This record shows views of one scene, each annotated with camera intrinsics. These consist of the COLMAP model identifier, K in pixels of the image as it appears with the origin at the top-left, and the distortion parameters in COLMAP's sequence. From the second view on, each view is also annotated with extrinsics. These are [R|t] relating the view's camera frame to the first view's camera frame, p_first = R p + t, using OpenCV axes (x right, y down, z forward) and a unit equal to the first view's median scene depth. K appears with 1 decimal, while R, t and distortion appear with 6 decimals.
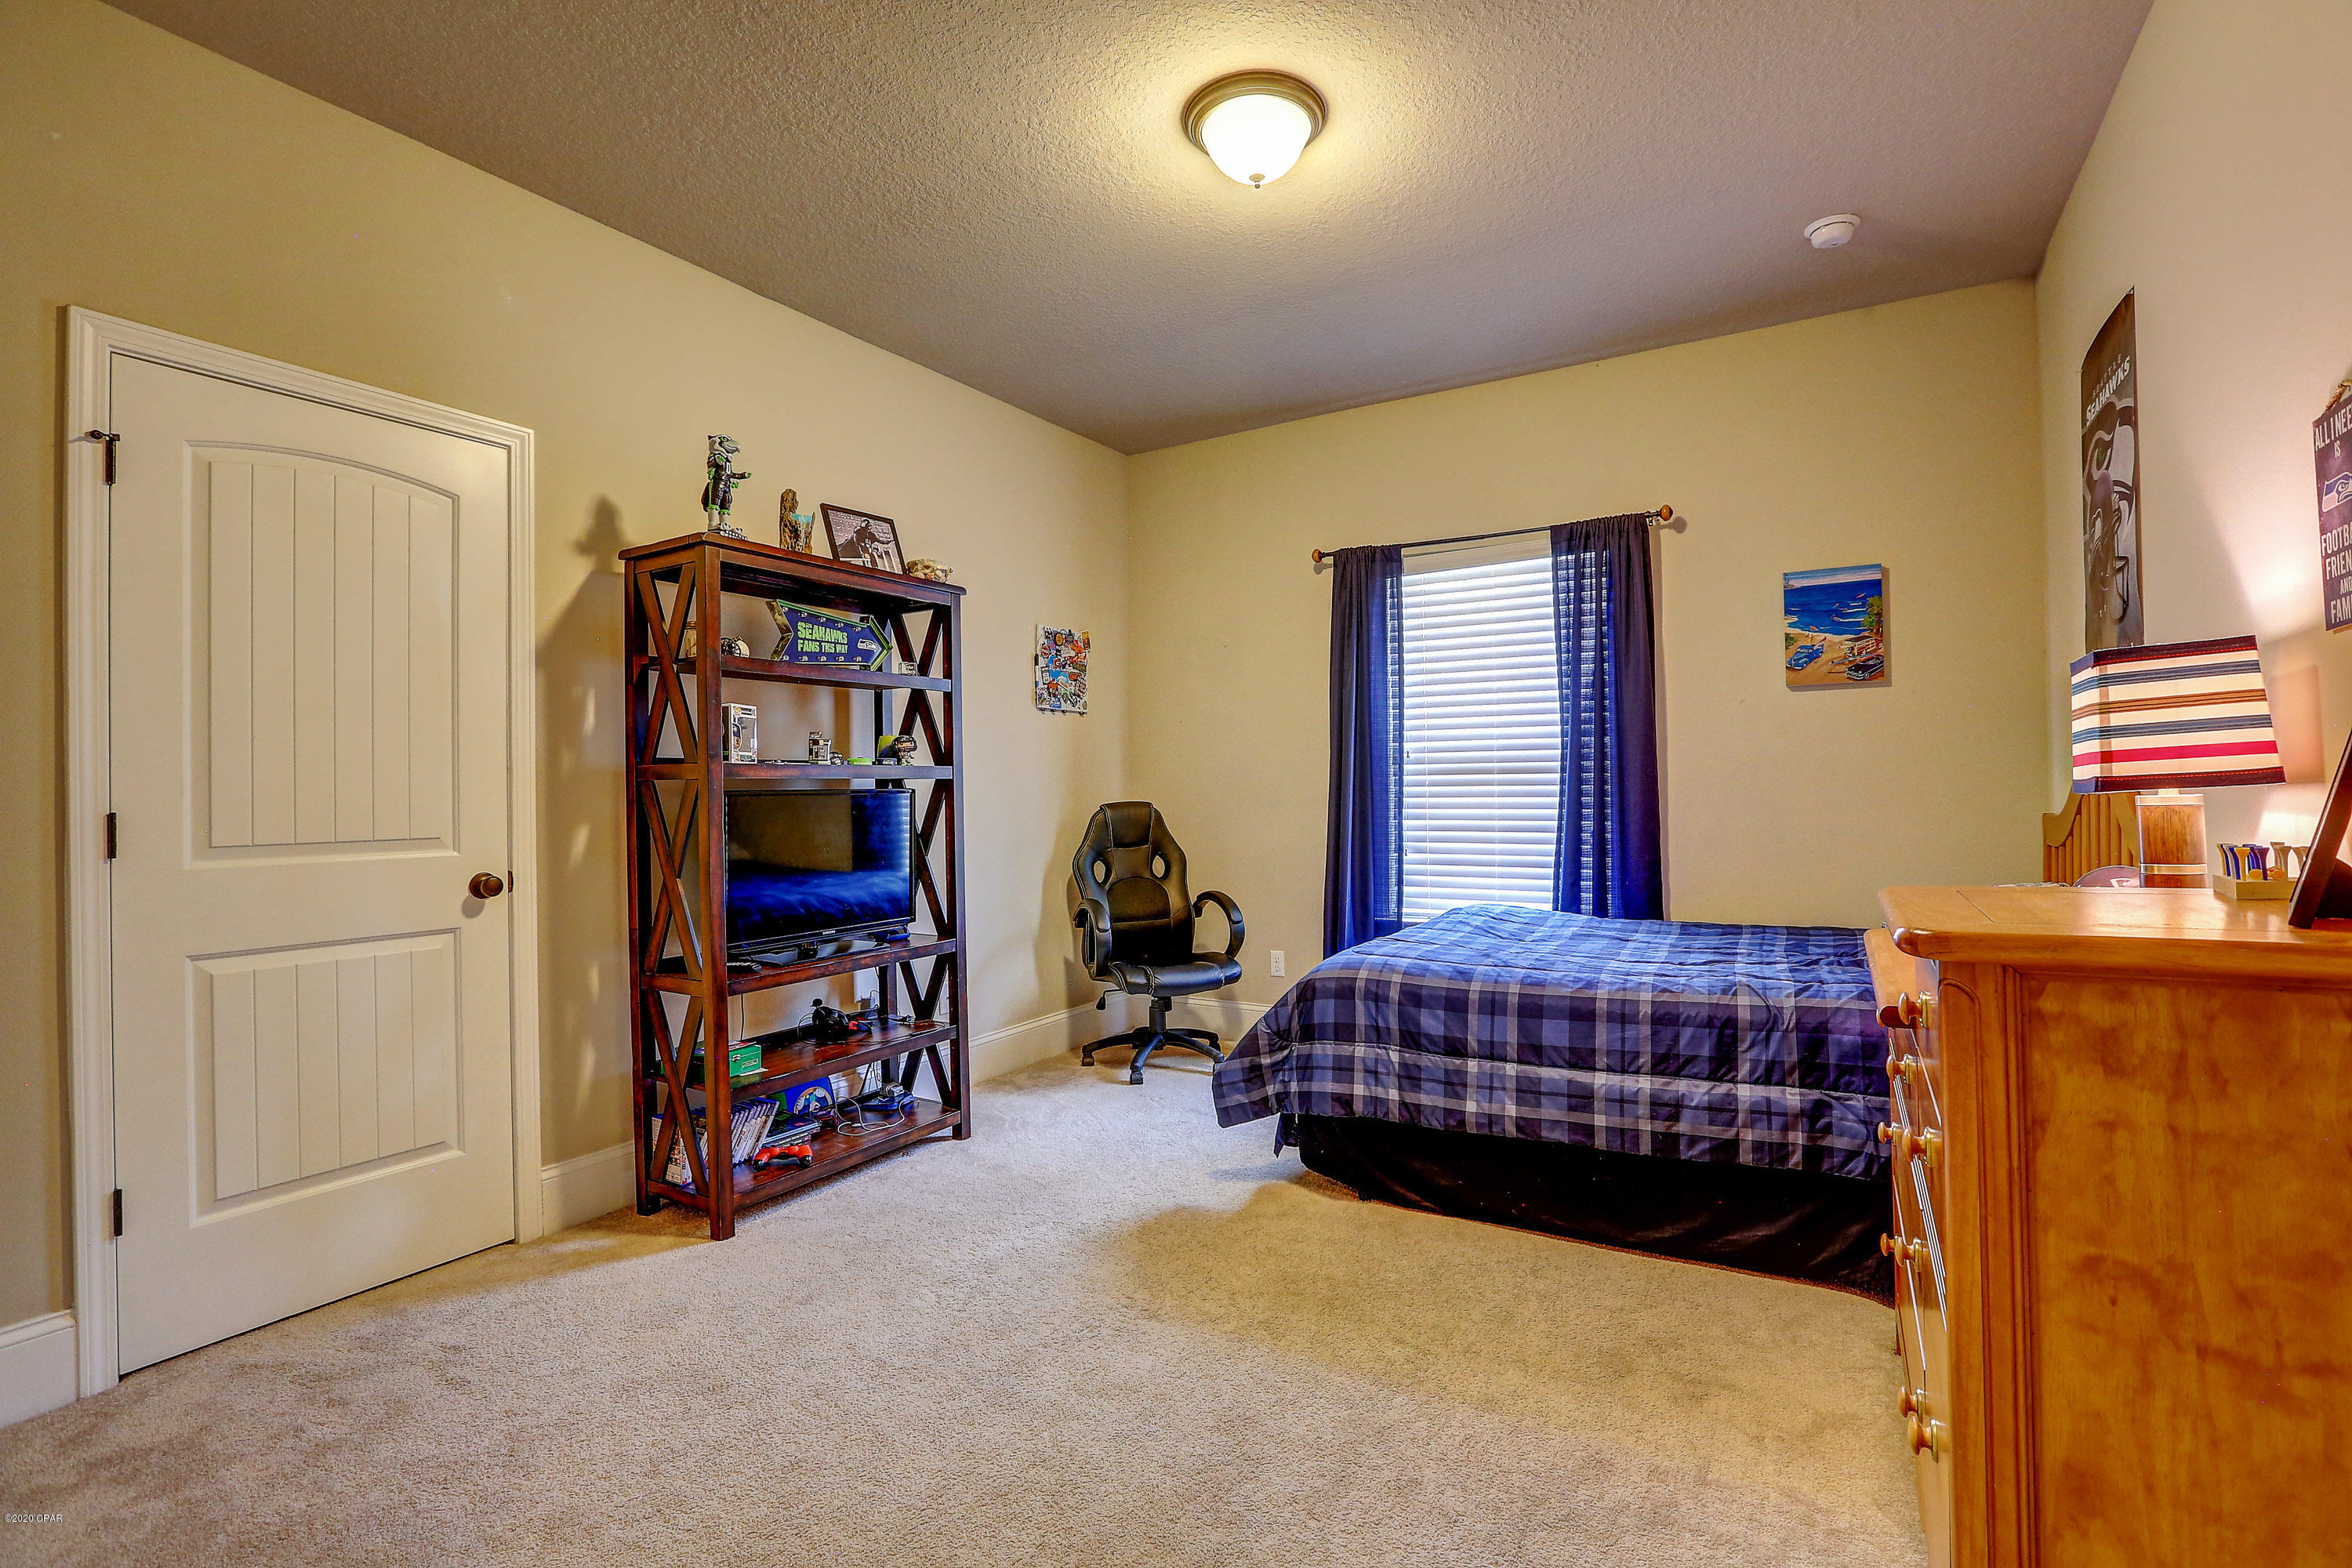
lens RADIAL K [[1072.6, 0, 1170.7], [0, 1072.6, 777.9], [0, 0, 1]] dist [-0.058084, 0.021921]
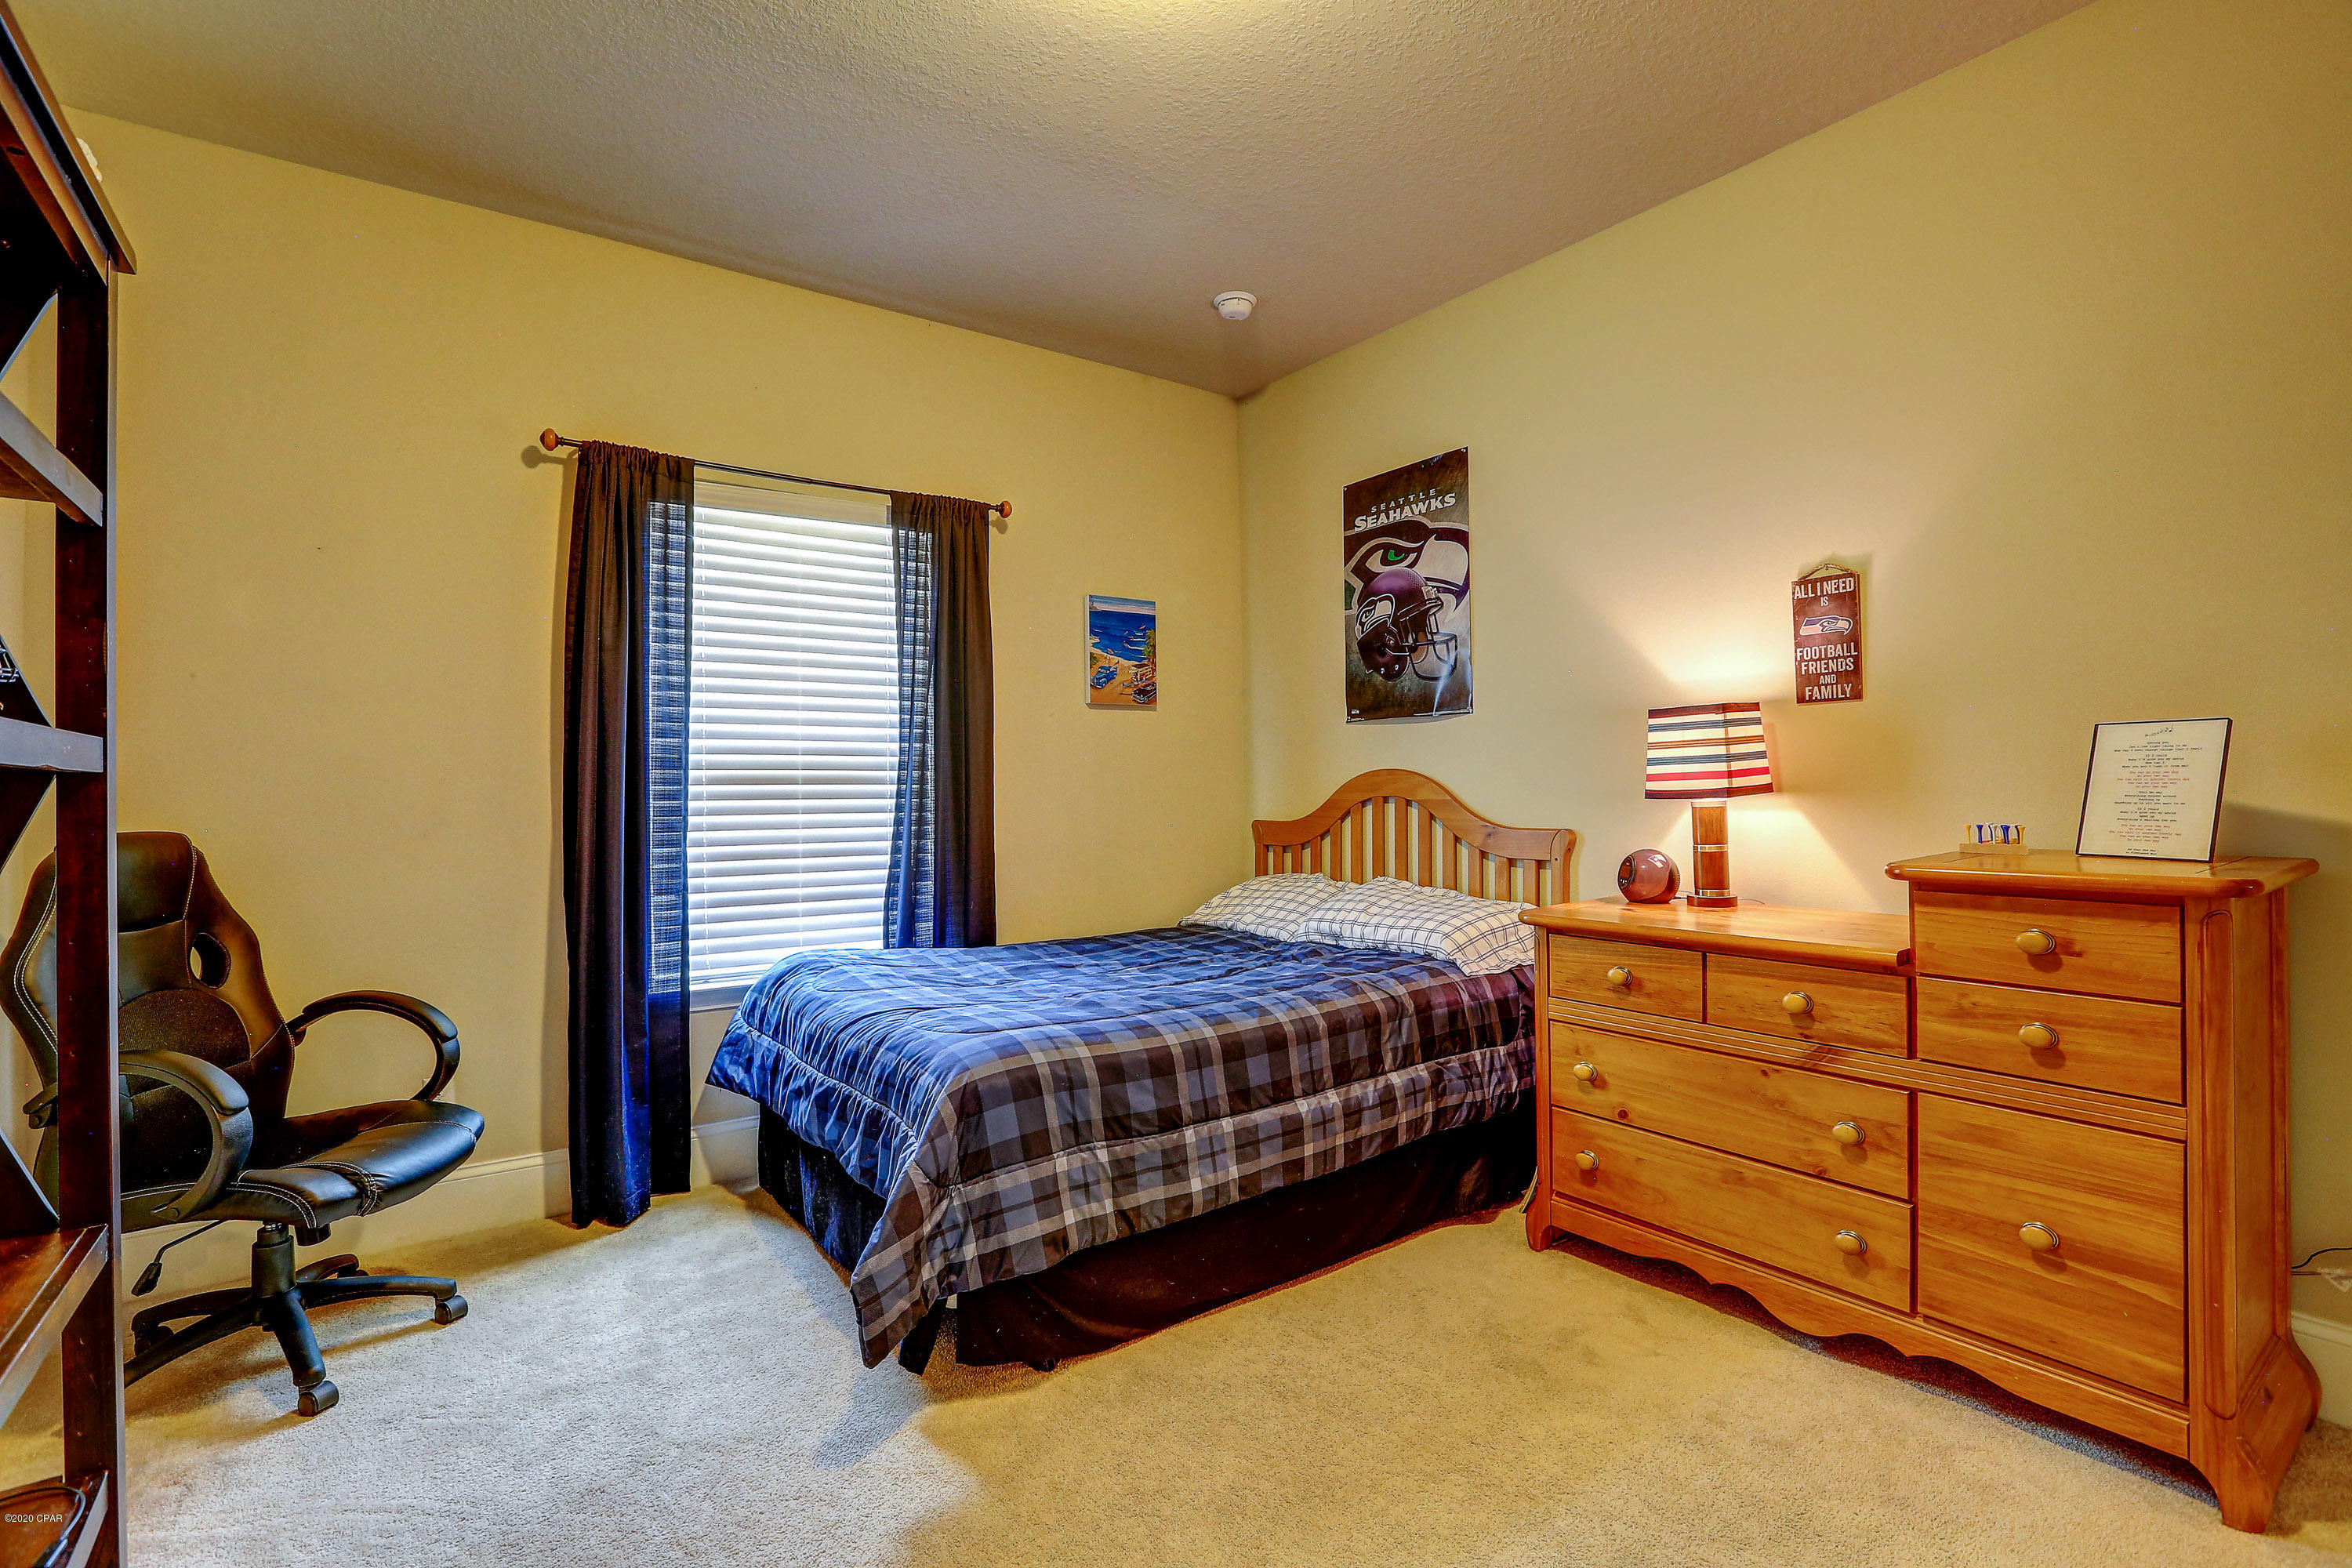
lens RADIAL K [[1091.0, 0, 1178.5], [0, 1091.0, 759.5], [0, 0, 1]] dist [-0.057199, 0.023676]
pose [[0.384833, 0.032309, 0.922421, -0.479454], [-0.001763, 0.999411, -0.034270, 0.007295], [-0.922985, 0.011562, 0.384663, 0.644746]]
